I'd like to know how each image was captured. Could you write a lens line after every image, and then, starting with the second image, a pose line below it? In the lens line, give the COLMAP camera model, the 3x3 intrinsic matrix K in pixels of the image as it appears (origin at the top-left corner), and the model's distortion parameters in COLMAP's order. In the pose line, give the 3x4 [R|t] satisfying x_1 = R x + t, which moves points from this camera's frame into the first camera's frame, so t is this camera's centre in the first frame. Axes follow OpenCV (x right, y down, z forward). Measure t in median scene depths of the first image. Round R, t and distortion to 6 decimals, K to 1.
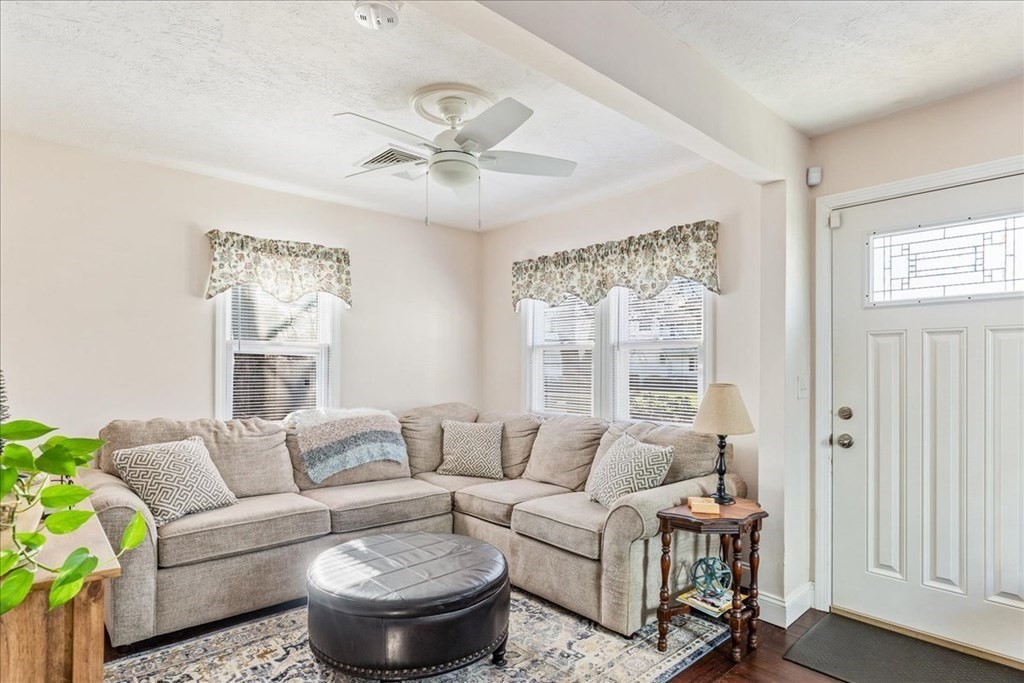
lens RADIAL K [[549.7, 0, 512.0], [0, 549.7, 365.4], [0, 0, 1]] dist [-0.004369, -0.000202]
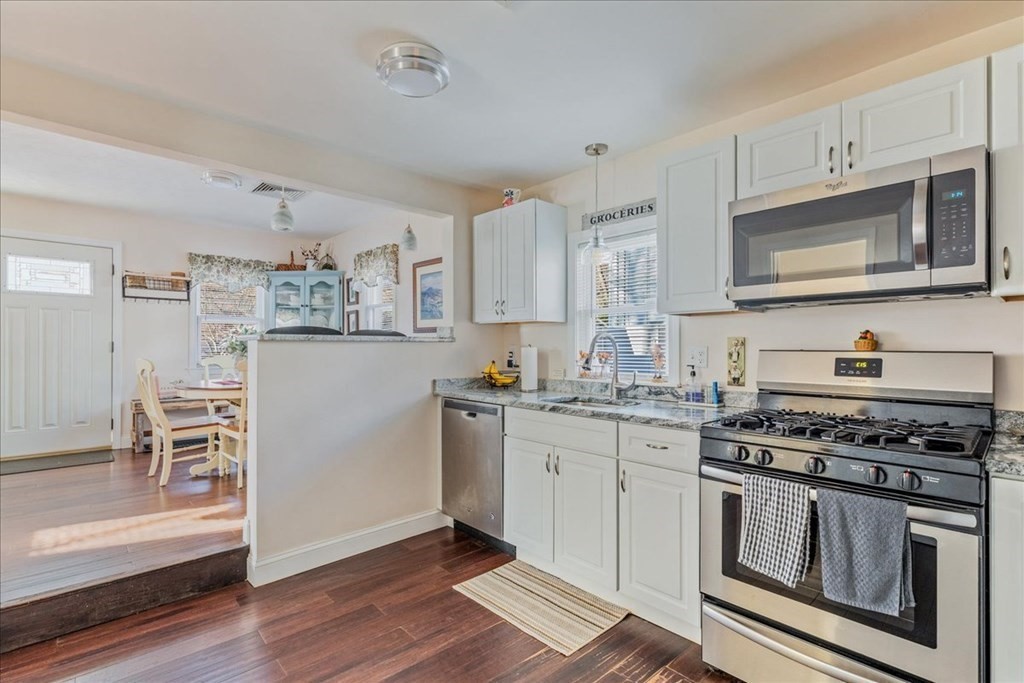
lens RADIAL K [[471.1, 0, 503.6], [0, 471.1, 346.0], [0, 0, 1]] dist [0.000096, 0.000828]
pose [[-0.012741, 0.000148, 0.999919, -0.792497], [-0.005916, 0.999982, -0.000223, 0.054634], [-0.999901, -0.005918, -0.012740, -0.550481]]
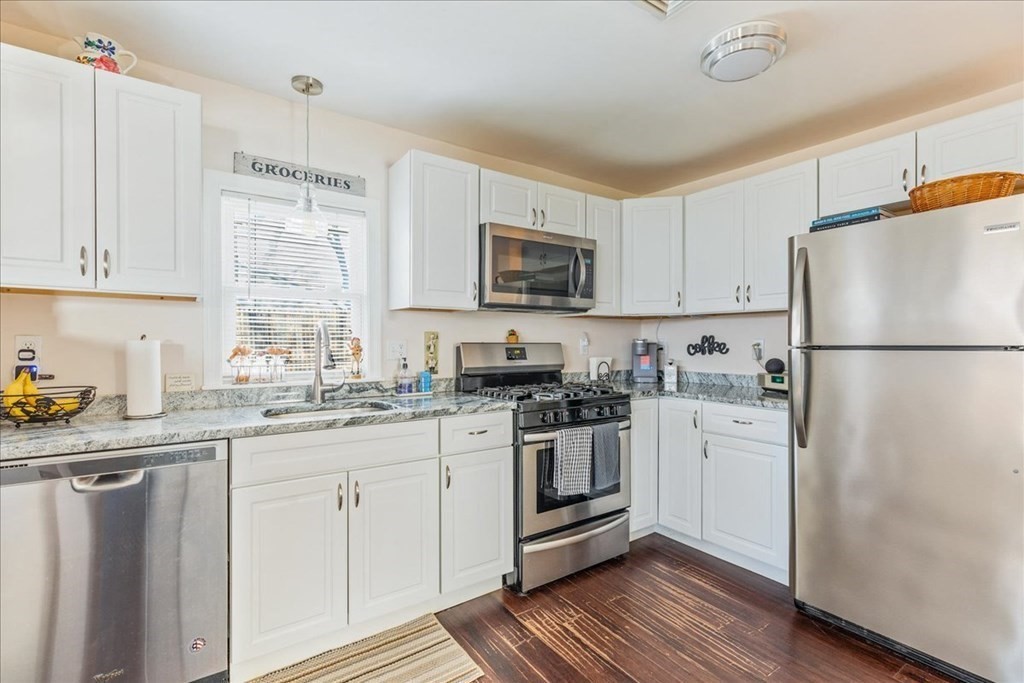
lens RADIAL K [[471.1, 0, 503.6], [0, 471.1, 346.0], [0, 0, 1]] dist [0.000096, 0.000828]
pose [[-0.991795, -0.002199, 0.127817, -0.356277], [-0.001853, 0.999994, 0.002820, 0.060674], [-0.127822, 0.002560, -0.991794, -0.157958]]
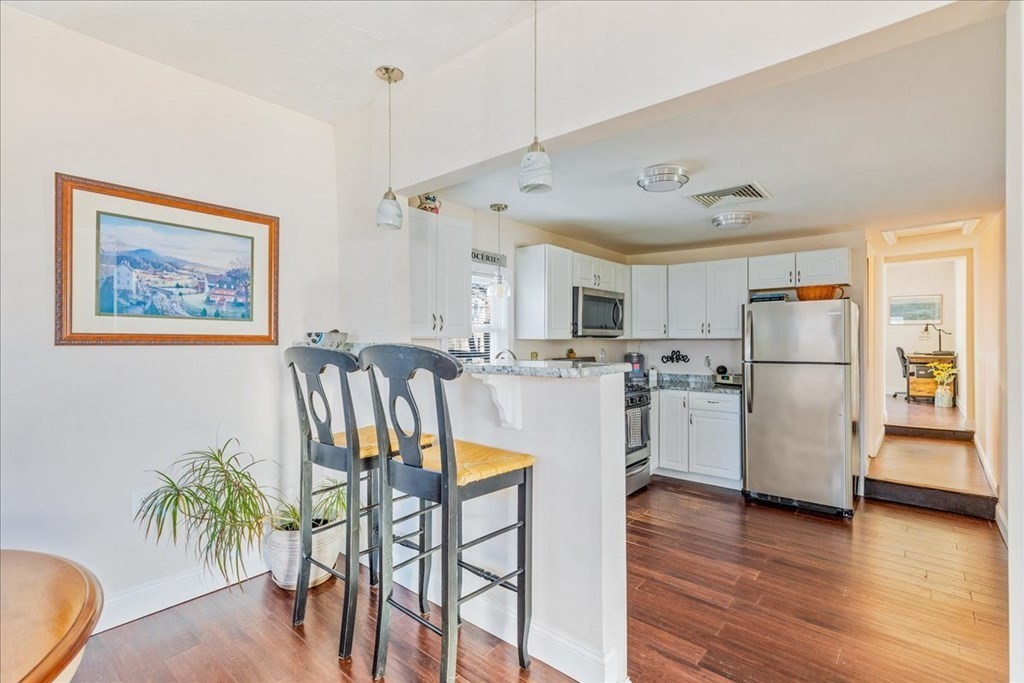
lens RADIAL K [[471.1, 0, 503.6], [0, 471.1, 346.0], [0, 0, 1]] dist [0.000096, 0.000828]
pose [[-0.991417, 0.001554, -0.130725, 0.121867], [0.000915, 0.999987, 0.004944, 0.016880], [0.130731, 0.004782, -0.991406, 0.297988]]
